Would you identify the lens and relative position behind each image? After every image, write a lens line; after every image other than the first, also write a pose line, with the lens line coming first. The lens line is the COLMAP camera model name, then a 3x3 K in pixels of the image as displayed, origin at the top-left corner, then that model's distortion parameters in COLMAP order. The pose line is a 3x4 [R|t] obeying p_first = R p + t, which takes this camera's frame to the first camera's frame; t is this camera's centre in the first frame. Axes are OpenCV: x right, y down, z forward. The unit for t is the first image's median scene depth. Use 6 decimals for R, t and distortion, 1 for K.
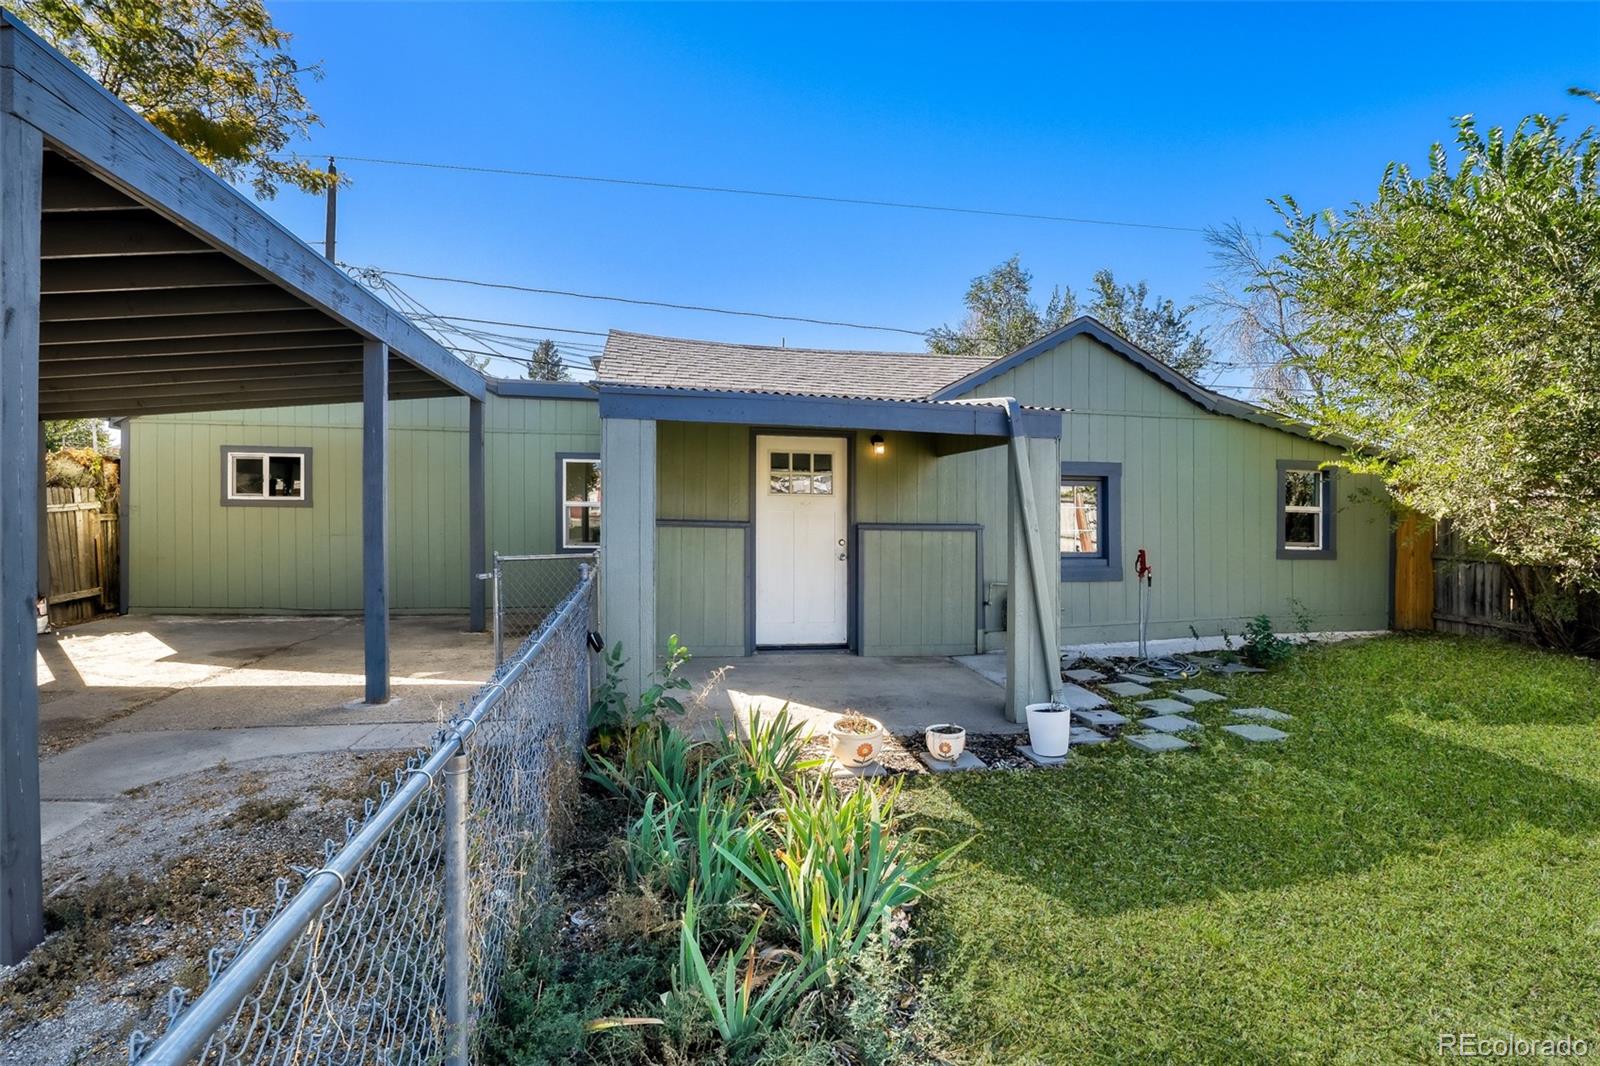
lens RADIAL K [[795.2, 0, 801.7], [0, 795.2, 503.4], [0, 0, 1]] dist [-0.049697, 0.009993]
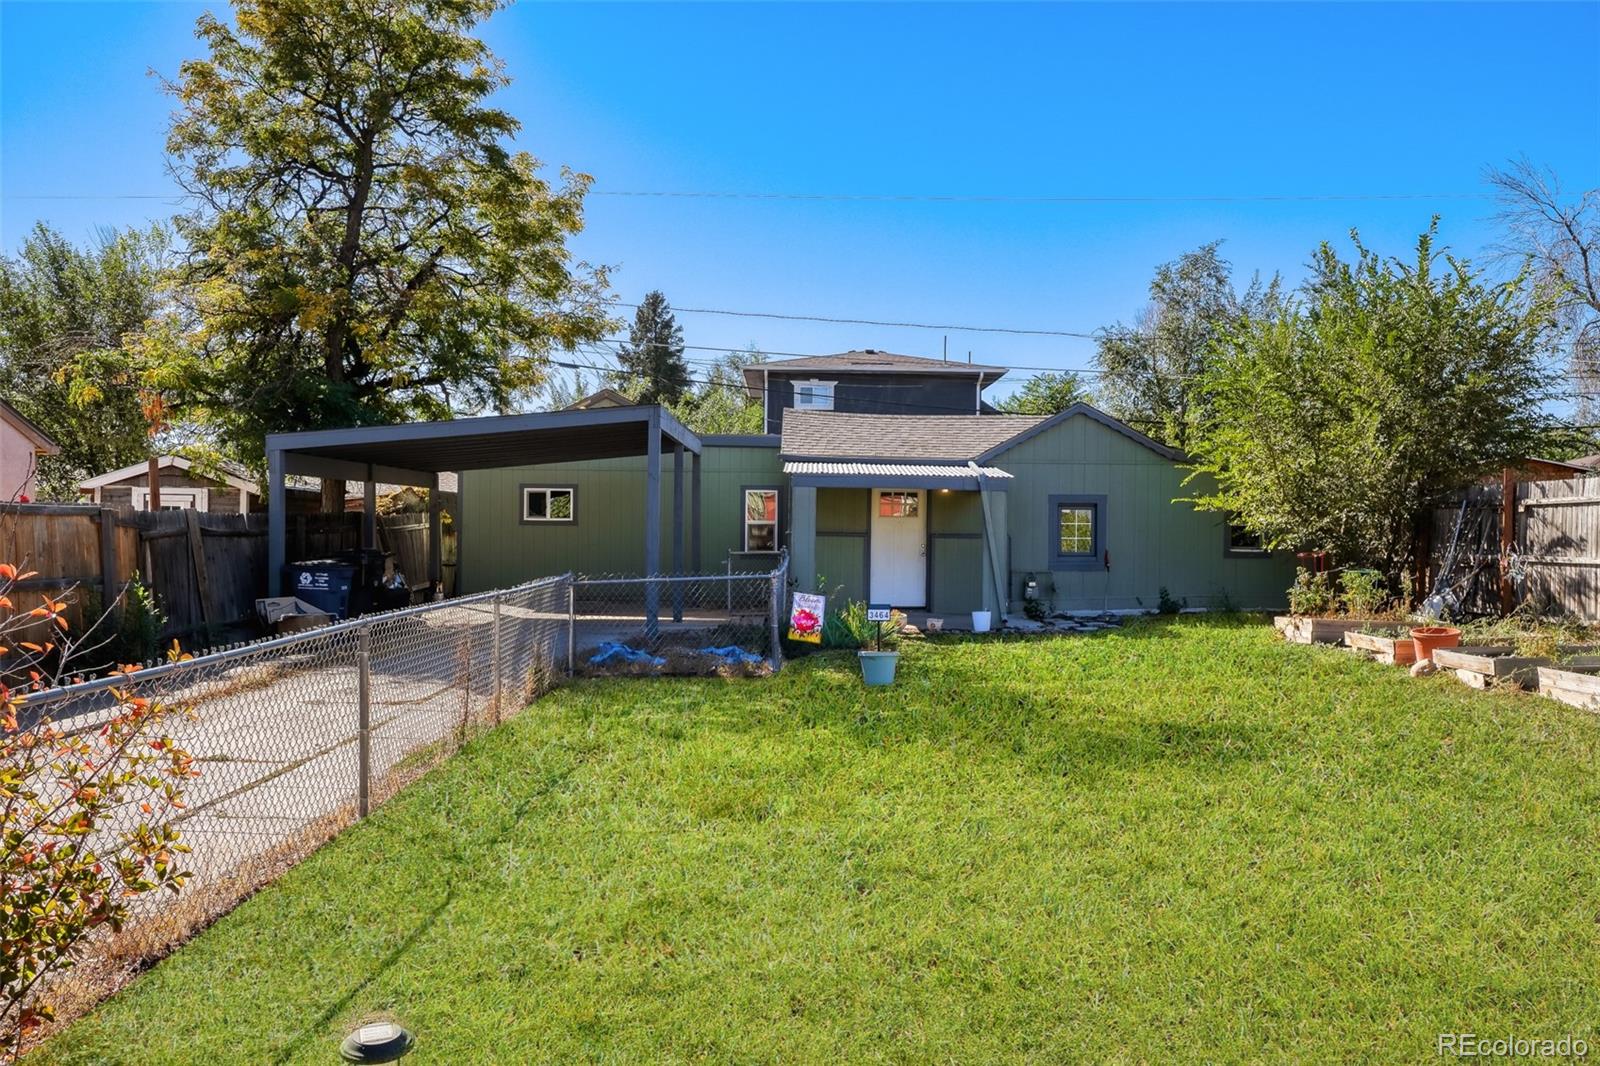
lens RADIAL K [[1394.7, 0, 803.0], [0, 1394.7, 528.9], [0, 0, 1]] dist [0.046527, 0.010269]
pose [[0.983783, -0.002908, -0.179340, 0.306372], [0.004687, 0.999944, 0.009496, -0.013666], [0.179302, -0.010183, 0.983741, -1.815448]]
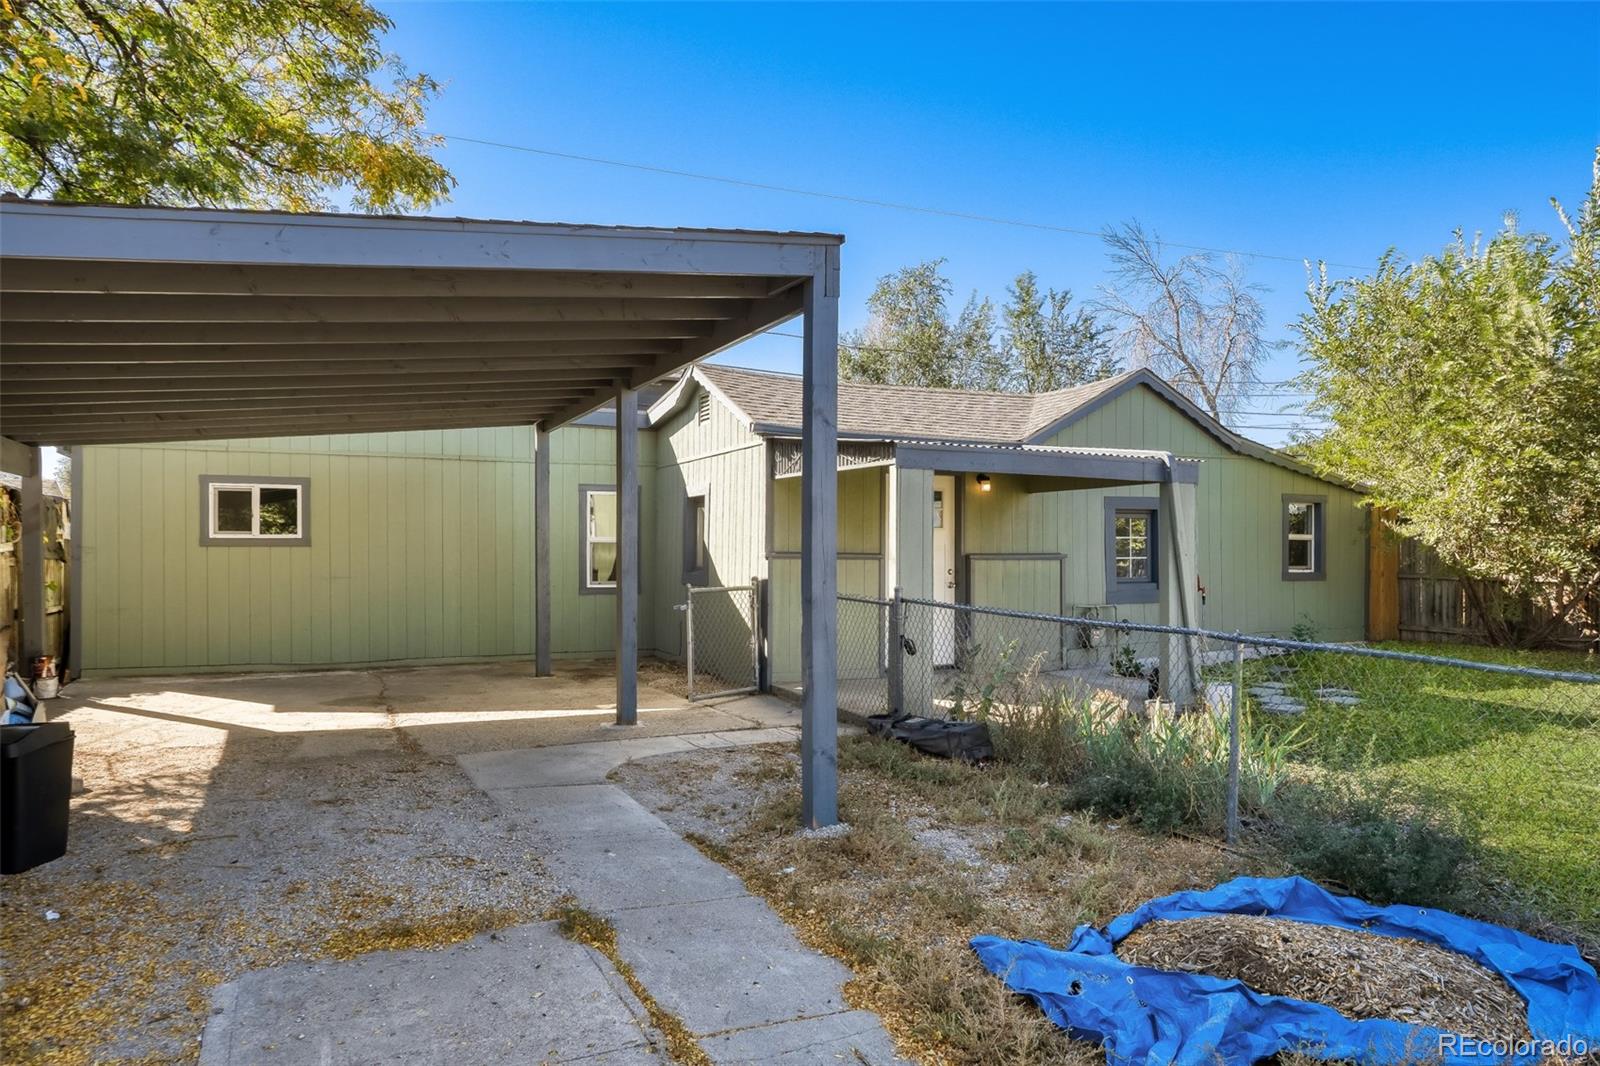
lens RADIAL K [[1053.5, 0, 796.3], [0, 1053.5, 541.4], [0, 0, 1]] dist [-0.013624, 0.000359]
pose [[0.969020, -0.011048, 0.246736, -0.481276], [0.009872, 0.999933, 0.006002, -0.002841], [-0.246785, -0.003380, 0.969064, -0.329875]]
